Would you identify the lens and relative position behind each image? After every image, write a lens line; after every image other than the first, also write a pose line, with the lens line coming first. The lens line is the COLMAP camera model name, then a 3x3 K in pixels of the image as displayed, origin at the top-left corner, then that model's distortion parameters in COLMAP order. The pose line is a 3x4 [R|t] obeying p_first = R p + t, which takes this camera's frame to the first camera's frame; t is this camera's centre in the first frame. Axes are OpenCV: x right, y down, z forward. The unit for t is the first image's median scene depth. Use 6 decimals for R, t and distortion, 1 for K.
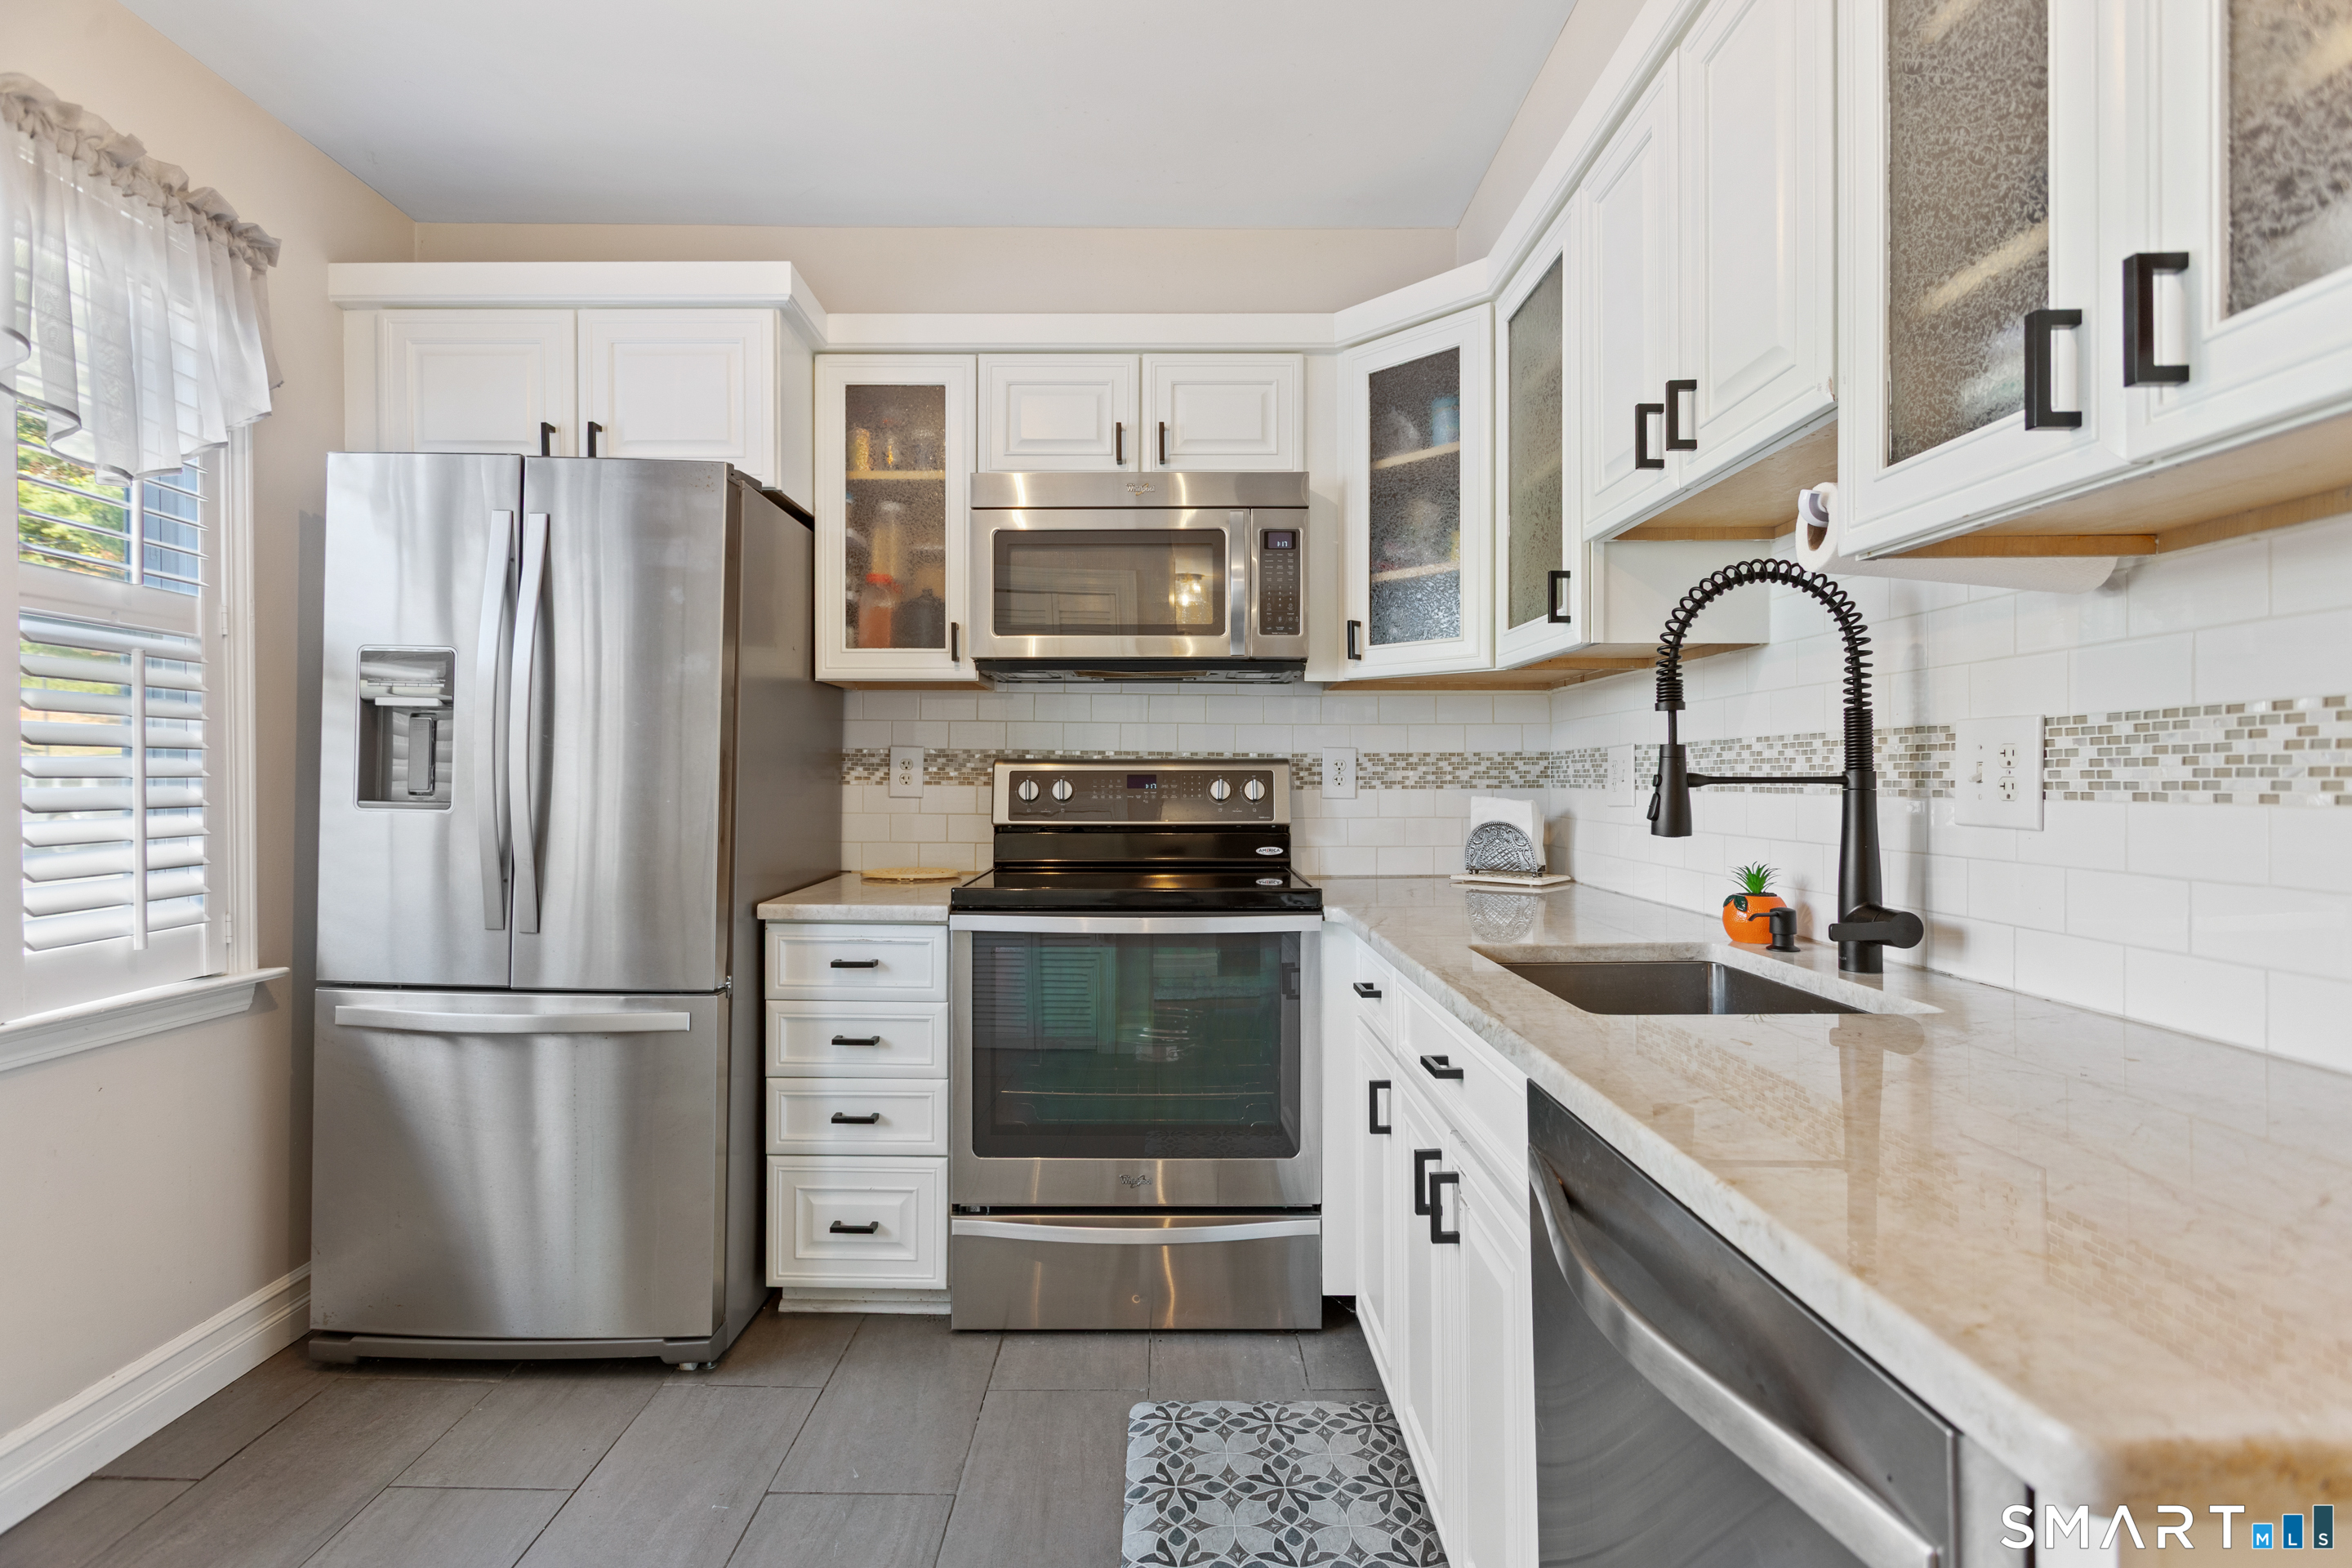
lens RADIAL K [[1118.5, 0, 1172.0], [0, 1118.5, 779.4], [0, 0, 1]] dist [-0.000378, 0.001139]
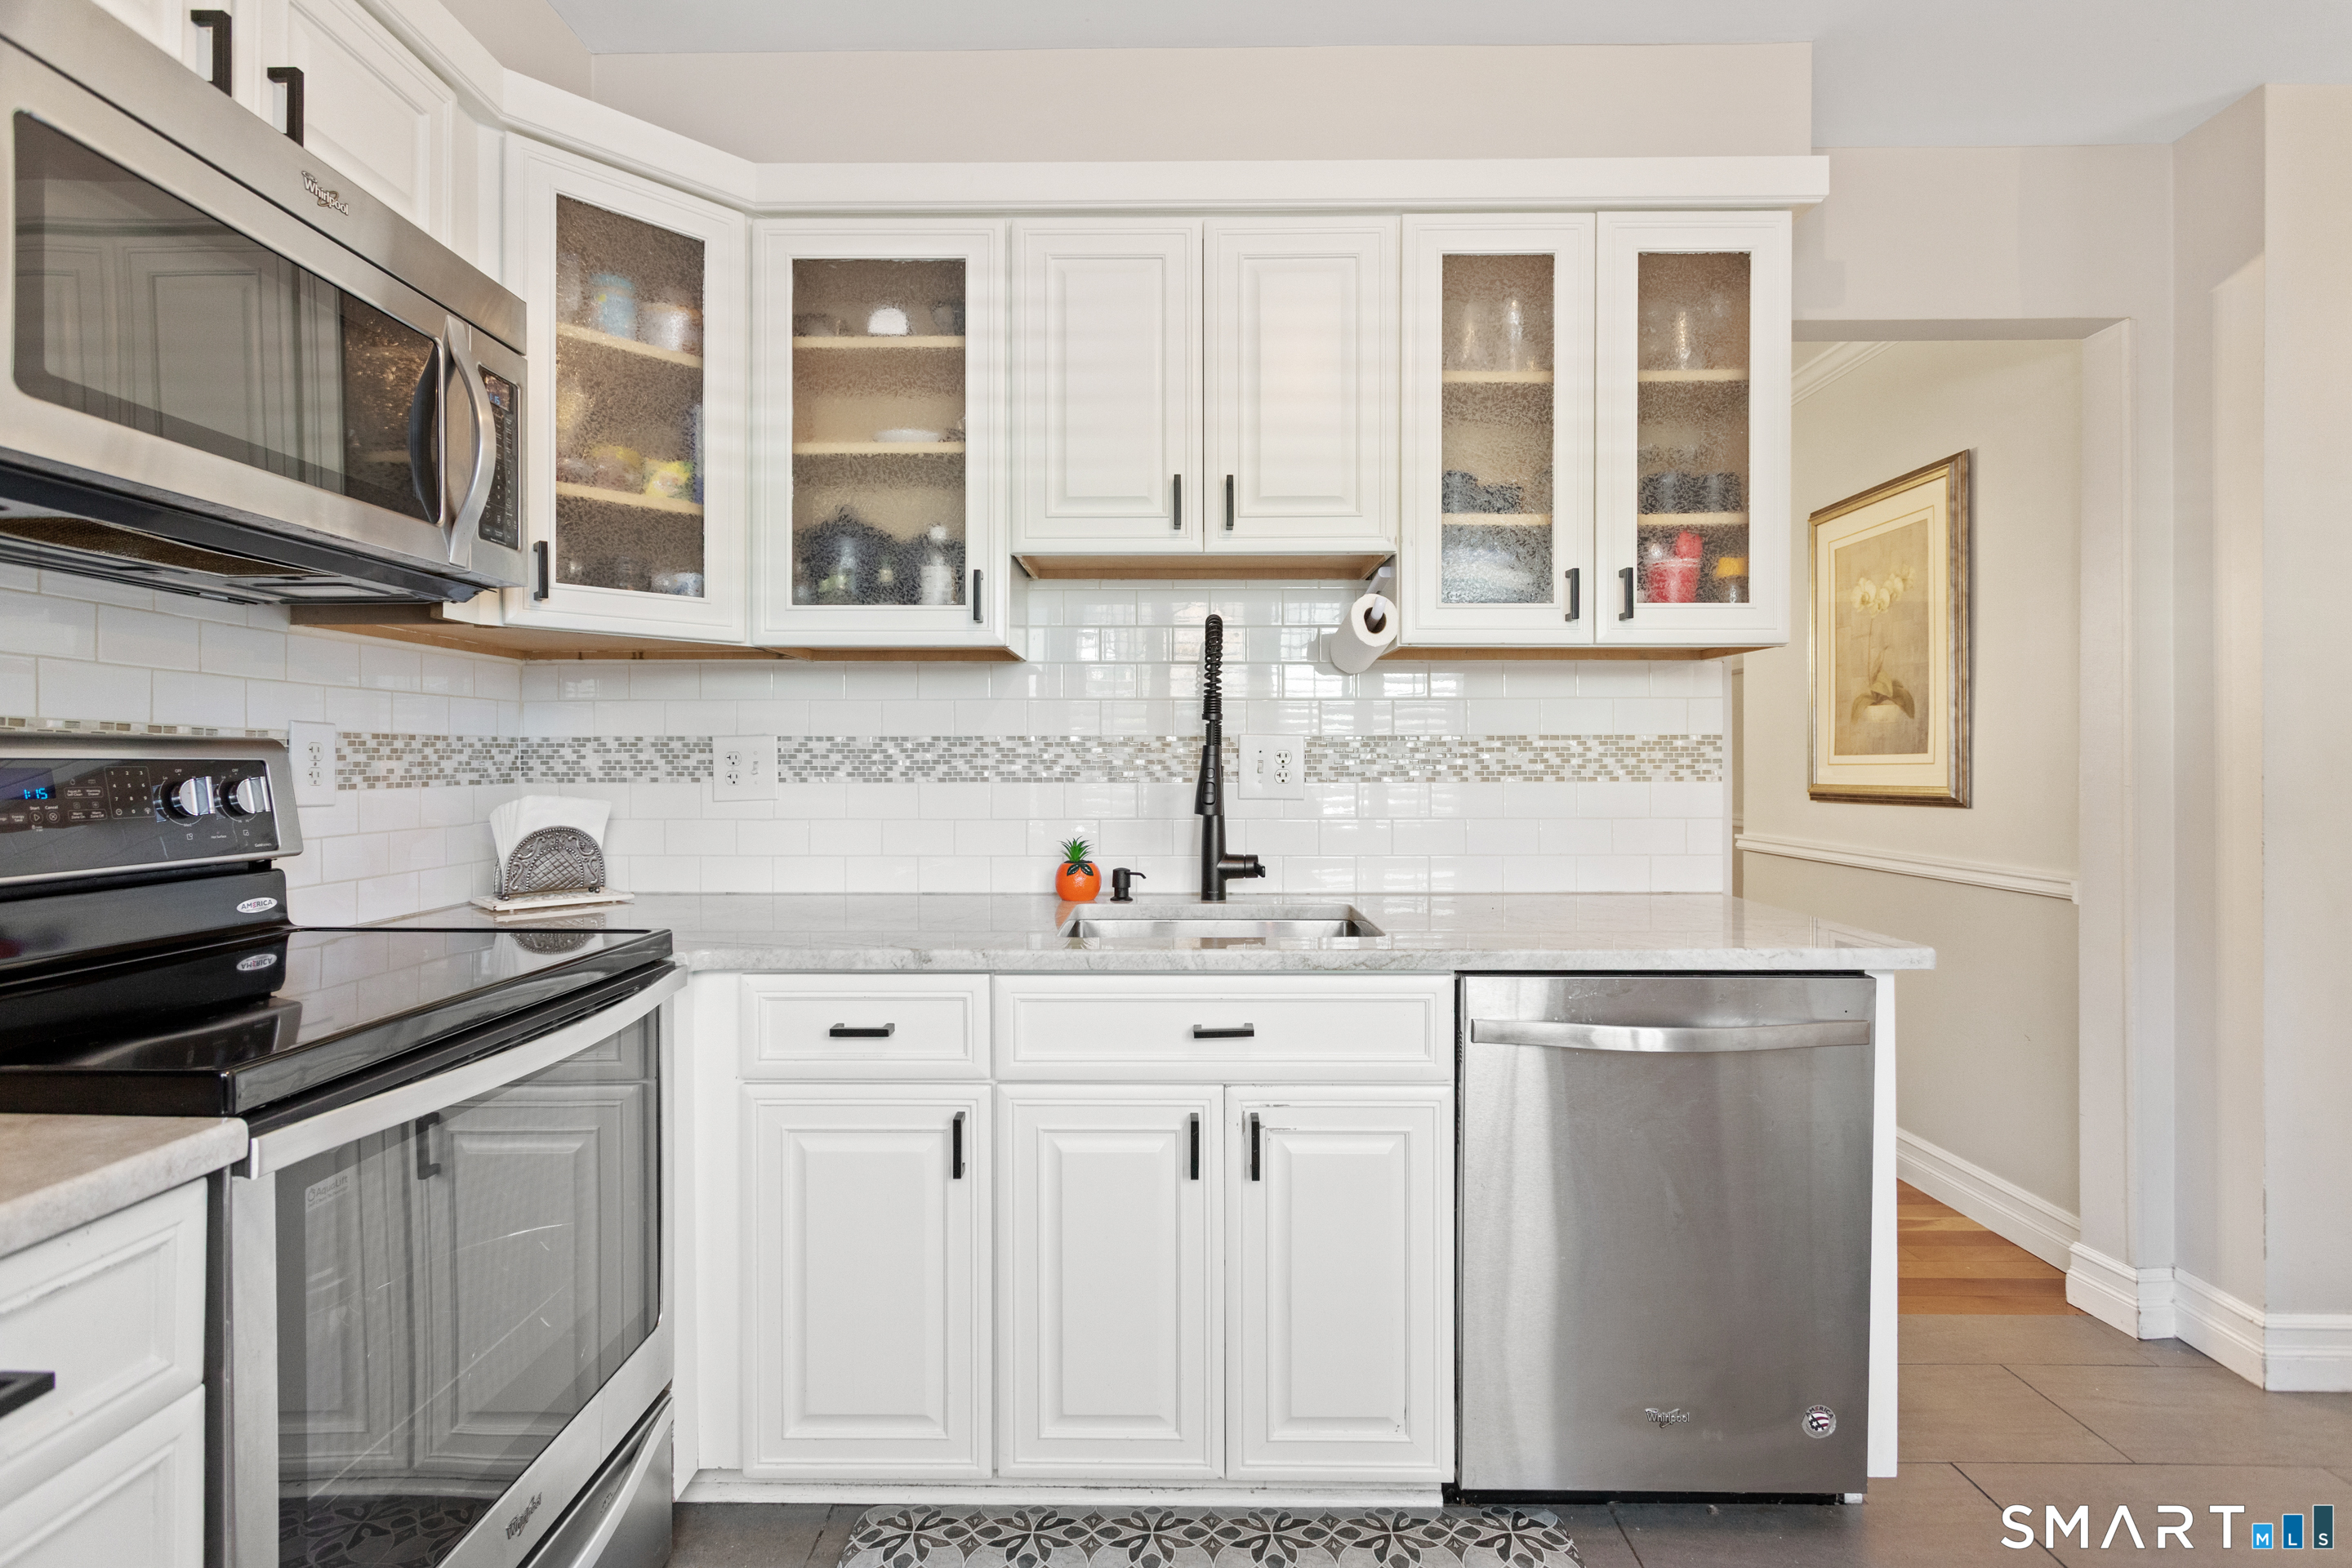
lens RADIAL K [[1114.9, 0, 1167.0], [0, 1114.9, 761.2], [0, 0, 1]] dist [-0.002246, 0.005619]
pose [[0.016075, 0.003137, 0.999866, -0.571196], [0.001656, 0.999994, -0.003164, -0.005874], [-0.999869, 0.001707, 0.016070, 0.679203]]
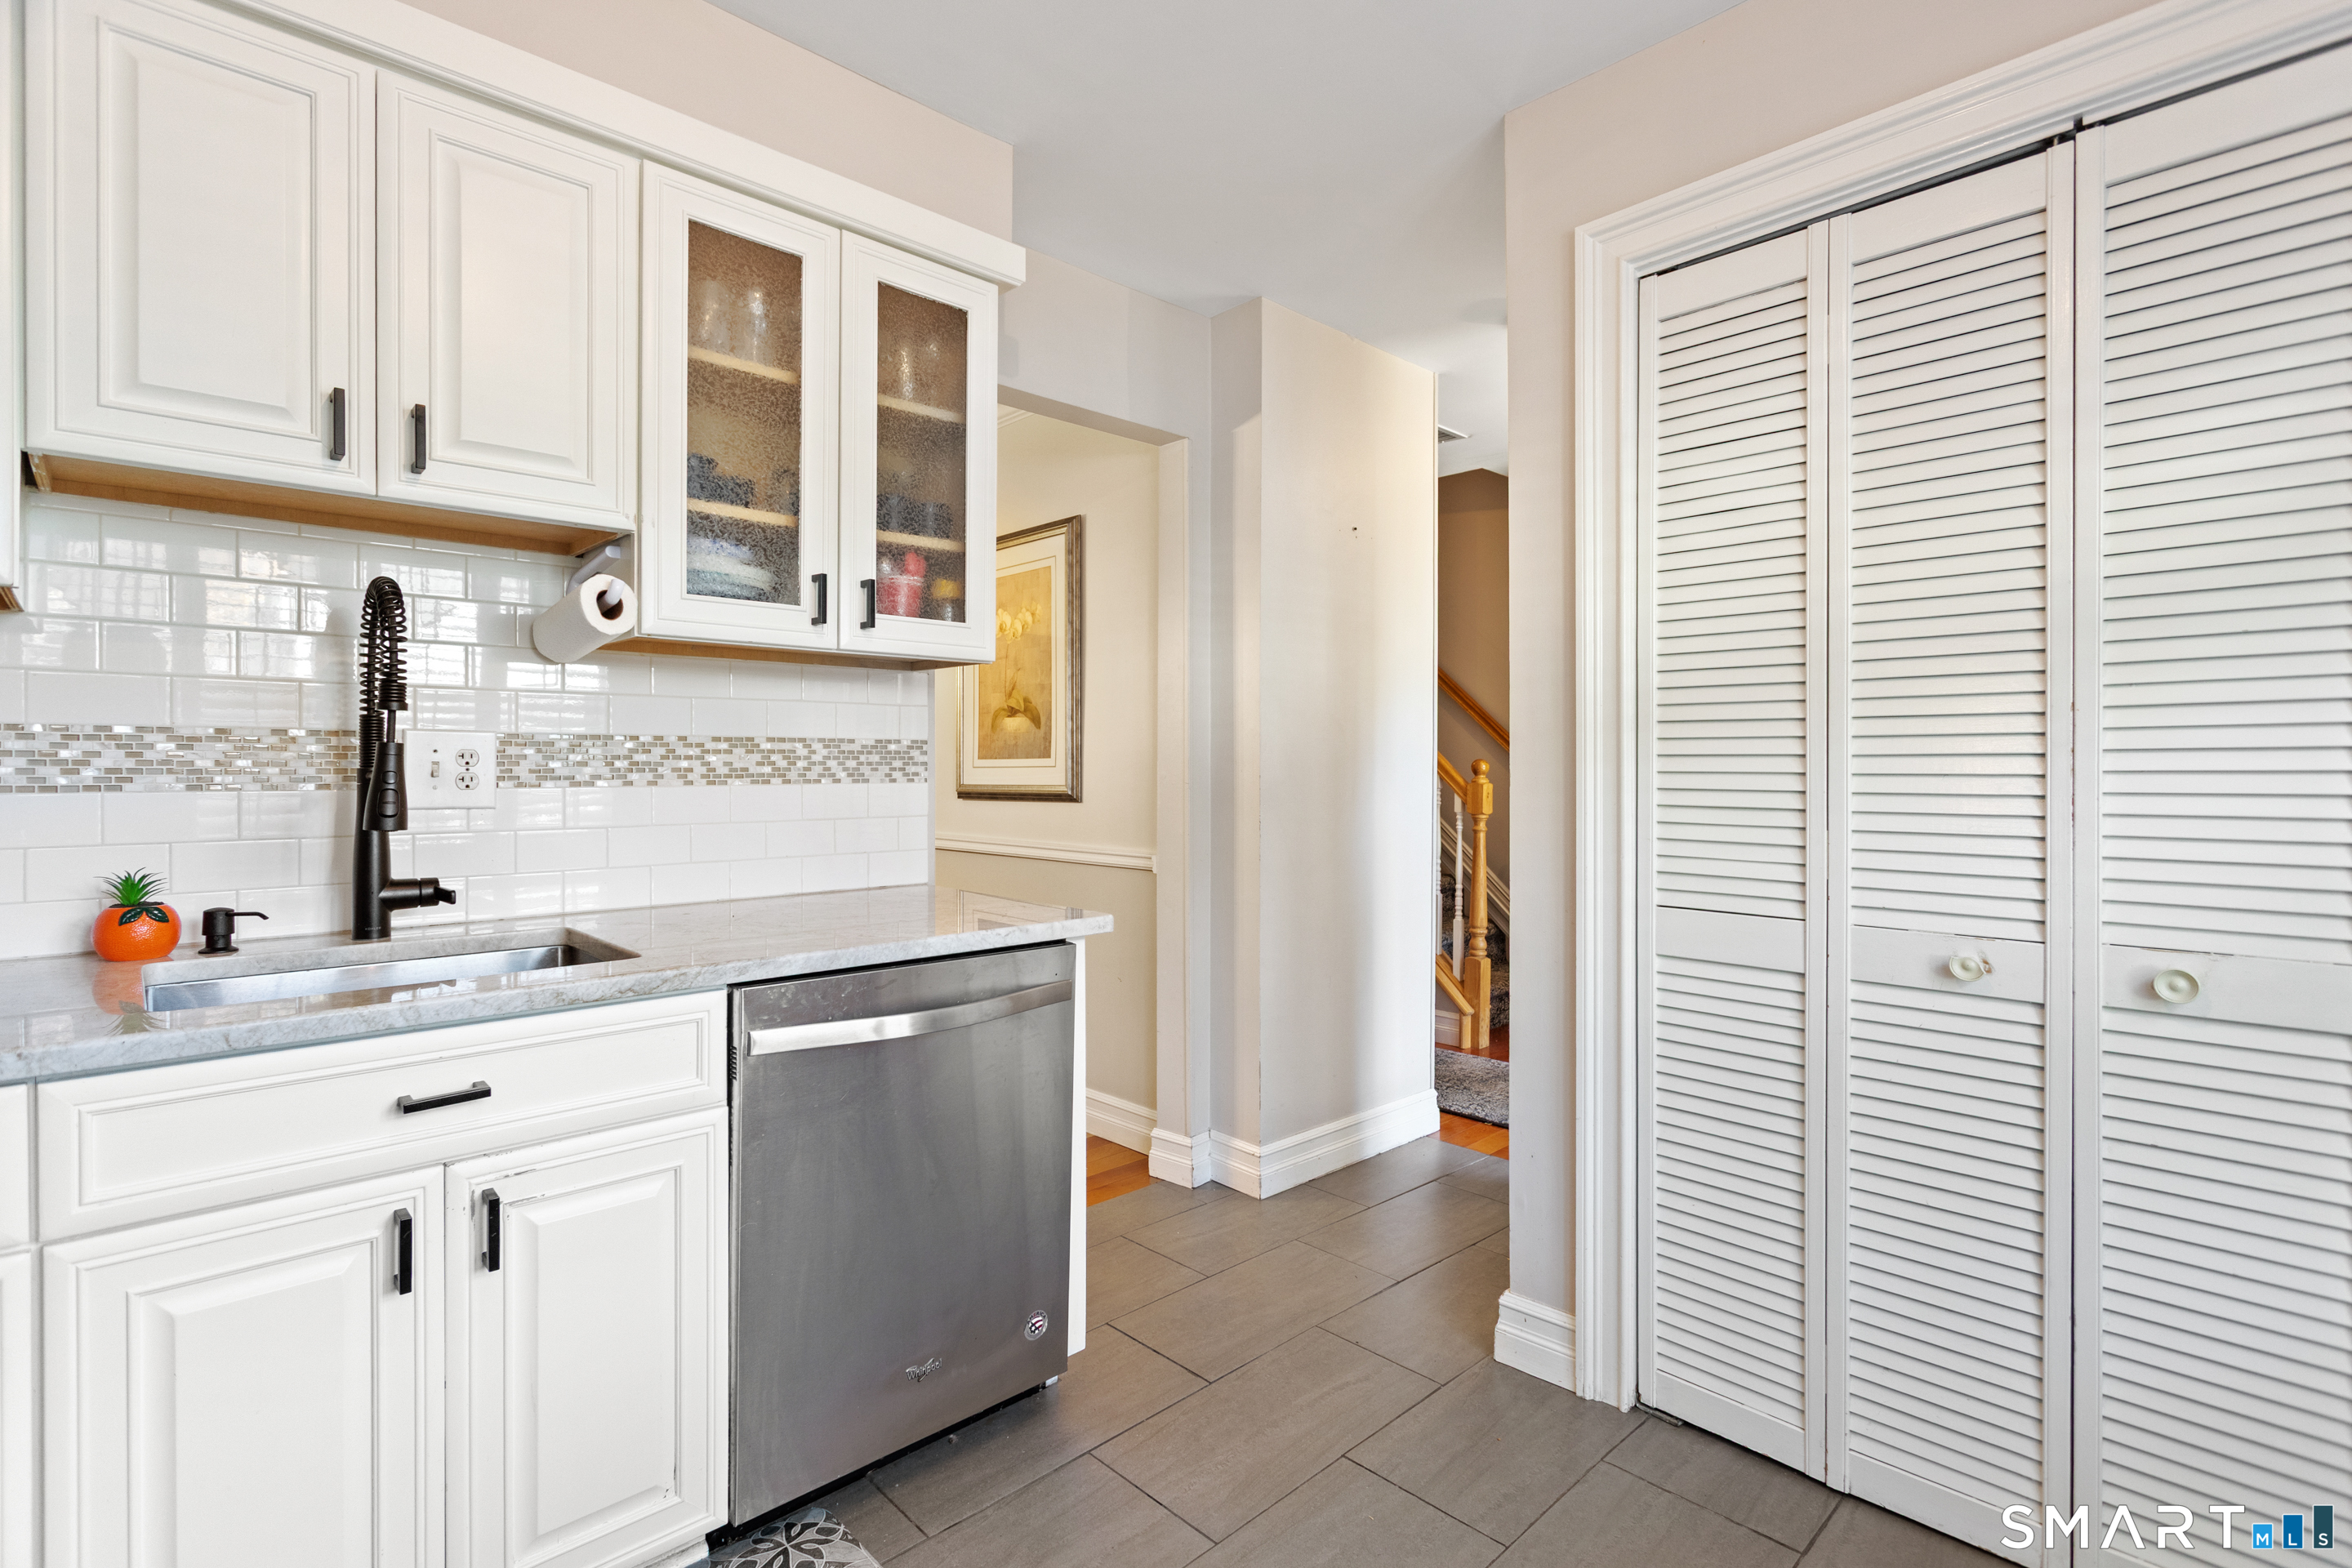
lens RADIAL K [[1114.4, 0, 1164.6], [0, 1114.4, 767.8], [0, 0, 1]] dist [-0.000470, 0.000509]
pose [[-0.679542, -0.000793, 0.733637, -0.529187], [0.000242, 0.999999, 0.001304, -0.006002], [-0.733637, 0.001063, -0.679541, 0.774810]]
